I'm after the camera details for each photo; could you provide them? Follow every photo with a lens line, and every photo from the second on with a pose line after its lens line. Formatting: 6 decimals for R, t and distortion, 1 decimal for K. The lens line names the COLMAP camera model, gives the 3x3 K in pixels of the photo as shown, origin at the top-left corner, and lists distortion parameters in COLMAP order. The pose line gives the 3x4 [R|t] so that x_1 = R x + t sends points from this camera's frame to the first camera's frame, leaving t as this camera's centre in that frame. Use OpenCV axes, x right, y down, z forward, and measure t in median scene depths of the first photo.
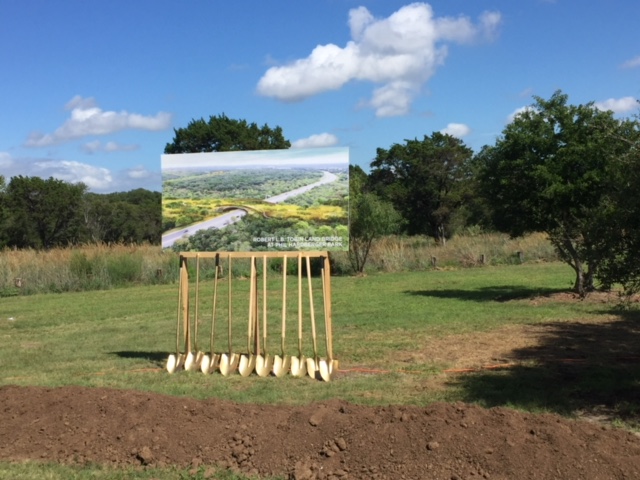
lens RADIAL K [[835.3, 0, 321.2], [0, 835.3, 241.5], [0, 0, 1]] dist [0.035881, 0.000000]
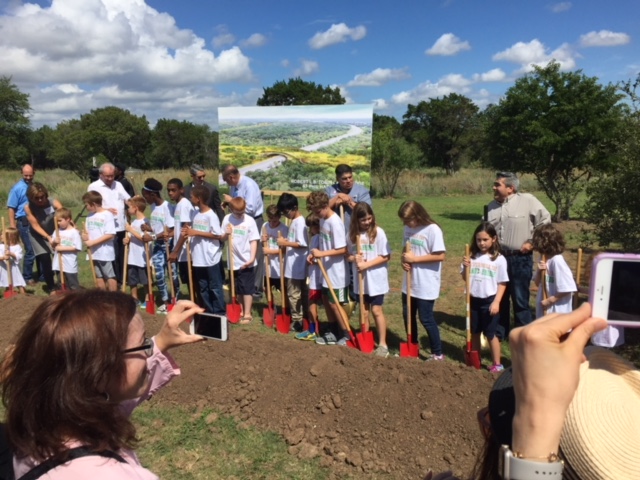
lens RADIAL K [[539.6, 0, 316.8], [0, 539.6, 234.7], [0, 0, 1]] dist [0.036247, -0.014153]
pose [[0.994575, 0.042590, -0.094908, 0.020476], [-0.030140, 0.991193, 0.128951, -0.016973], [0.099564, -0.125391, 0.987099, 0.139543]]
